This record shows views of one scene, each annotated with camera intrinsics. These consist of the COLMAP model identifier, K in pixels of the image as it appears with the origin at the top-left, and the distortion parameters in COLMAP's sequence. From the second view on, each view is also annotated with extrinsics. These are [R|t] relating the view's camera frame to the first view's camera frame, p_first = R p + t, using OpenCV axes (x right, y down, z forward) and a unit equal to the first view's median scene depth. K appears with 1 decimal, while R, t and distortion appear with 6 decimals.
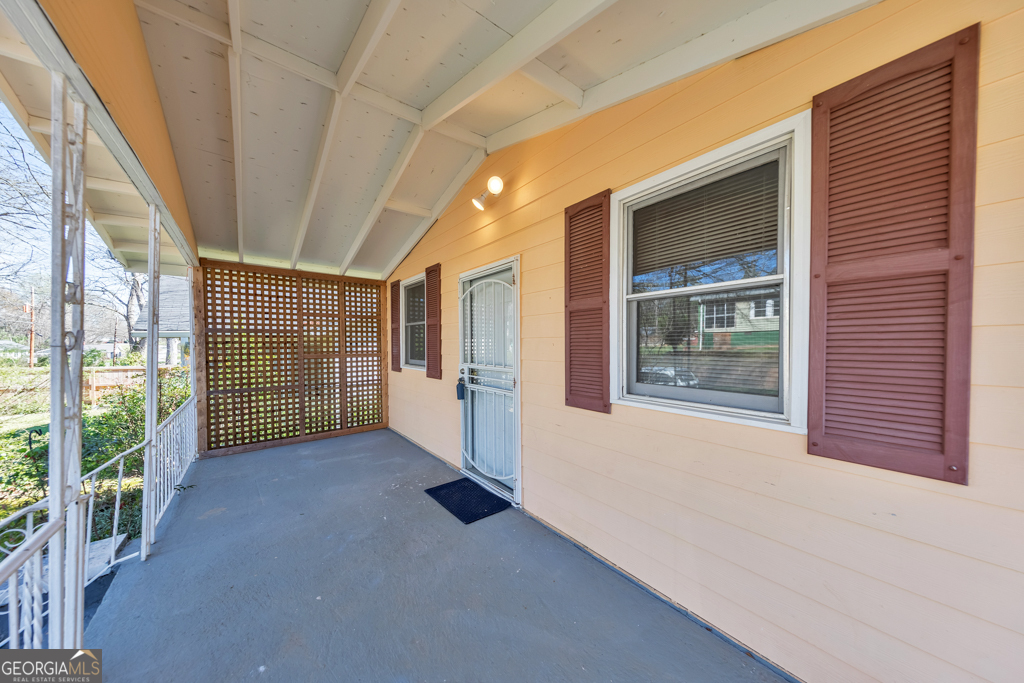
lens RADIAL K [[328.4, 0, 515.1], [0, 328.4, 347.5], [0, 0, 1]] dist [0.004676, -0.000246]
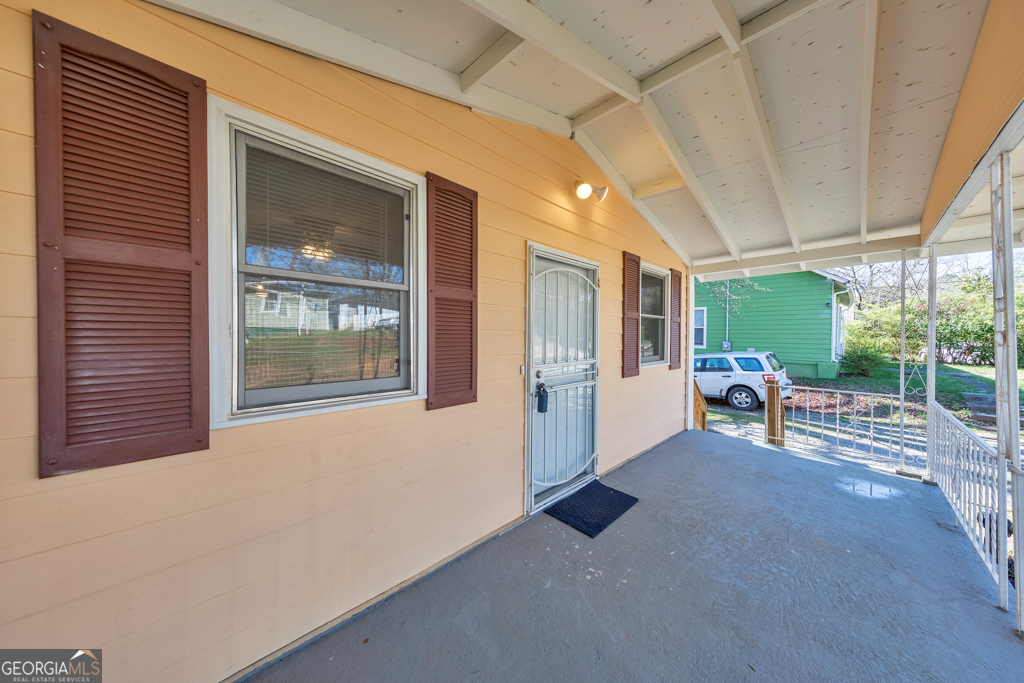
lens RADIAL K [[328.4, 0, 513.9], [0, 328.4, 334.5], [0, 0, 1]] dist [0.004676, -0.000246]
pose [[-0.115267, 0.007517, 0.993306, -0.619893], [-0.001469, 0.999969, -0.007738, -0.008511], [-0.993333, -0.002351, -0.115252, 0.789934]]
